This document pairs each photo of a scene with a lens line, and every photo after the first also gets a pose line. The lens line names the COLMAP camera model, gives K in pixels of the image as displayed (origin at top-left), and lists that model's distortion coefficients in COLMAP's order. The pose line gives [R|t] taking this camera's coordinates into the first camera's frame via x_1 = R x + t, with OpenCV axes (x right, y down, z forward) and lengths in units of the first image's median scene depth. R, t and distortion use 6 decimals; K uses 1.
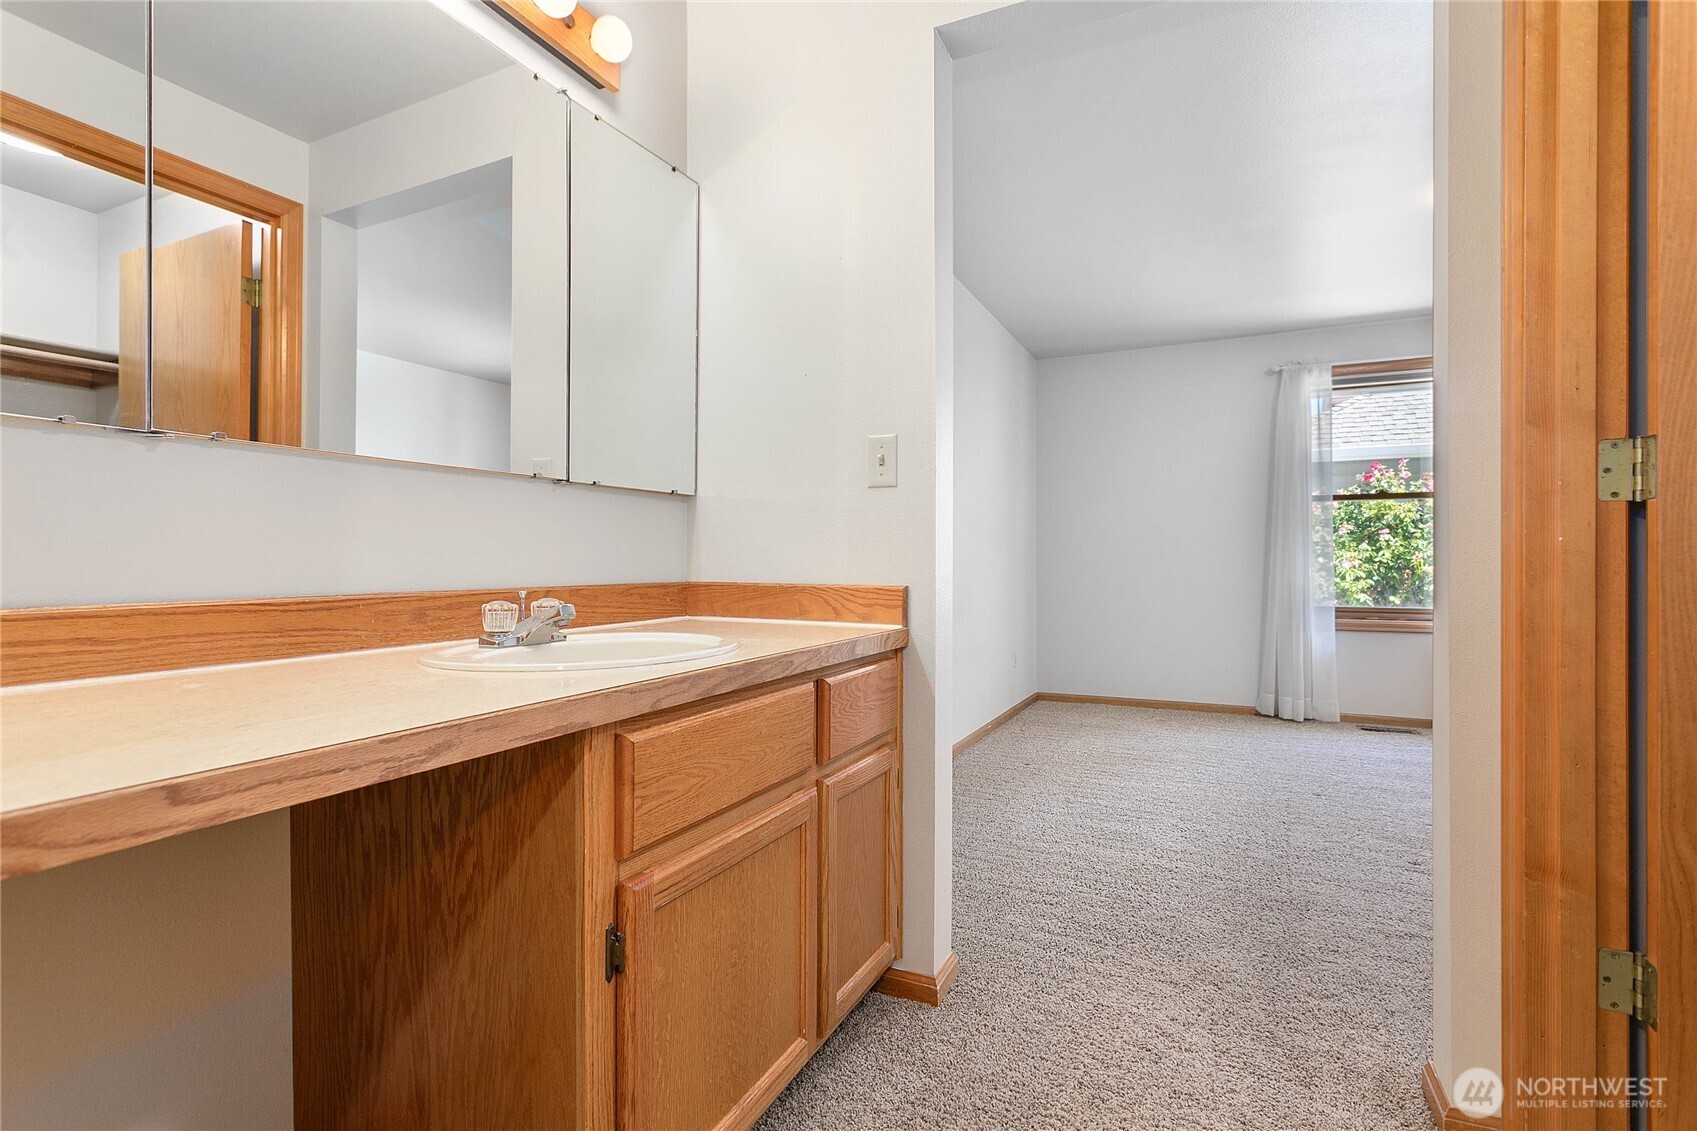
lens RADIAL K [[806.4, 0, 837.4], [0, 806.4, 557.5], [0, 0, 1]] dist [0.001240, 0.002701]
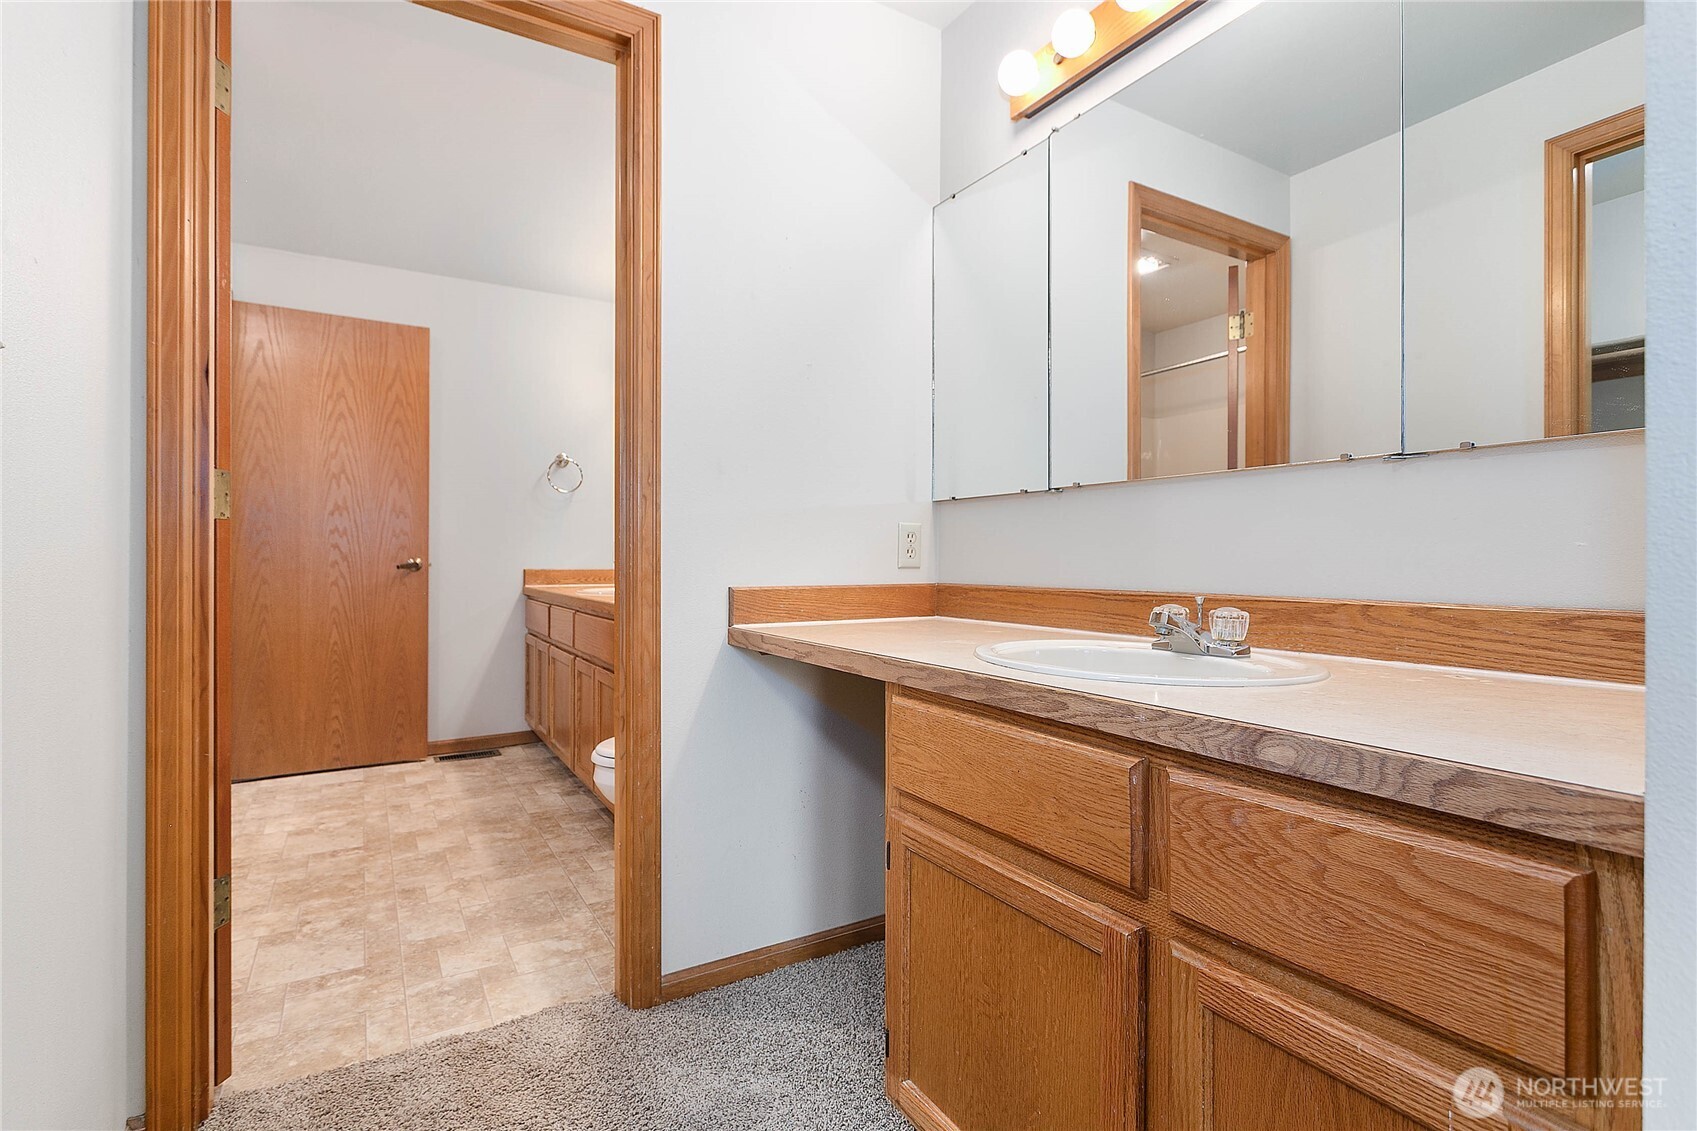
lens RADIAL K [[806.4, 0, 852.2], [0, 806.4, 558.7], [0, 0, 1]] dist [0.001240, 0.002701]
pose [[-0.536578, -0.002747, -0.843846, 0.648699], [-0.000100, 0.999995, -0.003192, -0.000065], [0.843851, -0.001628, -0.536576, 1.203111]]
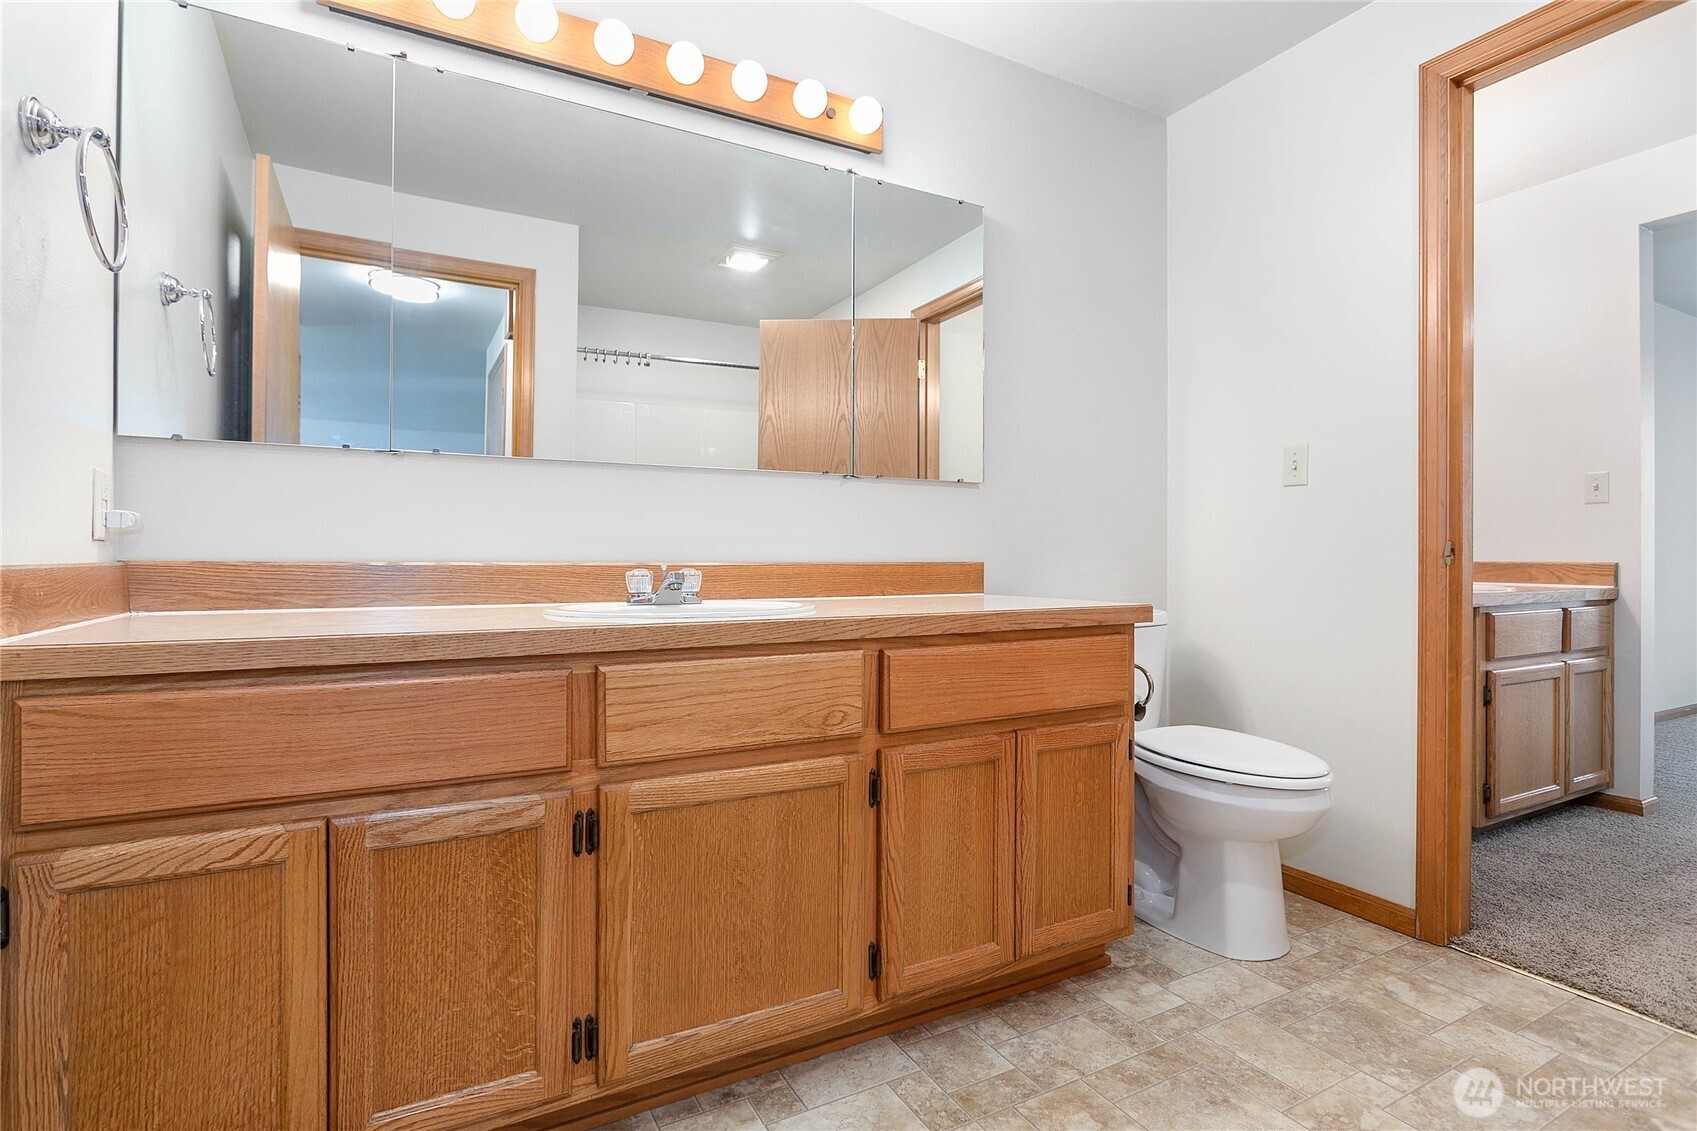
lens RADIAL K [[824.3, 0, 855.3], [0, 824.3, 553.2], [0, 0, 1]] dist [0.002284, 0.000021]
pose [[0.822934, 0.001351, -0.568136, -0.306479], [-0.000467, 0.999998, 0.001702, 0.016547], [0.568137, -0.001135, 0.822933, -1.653975]]
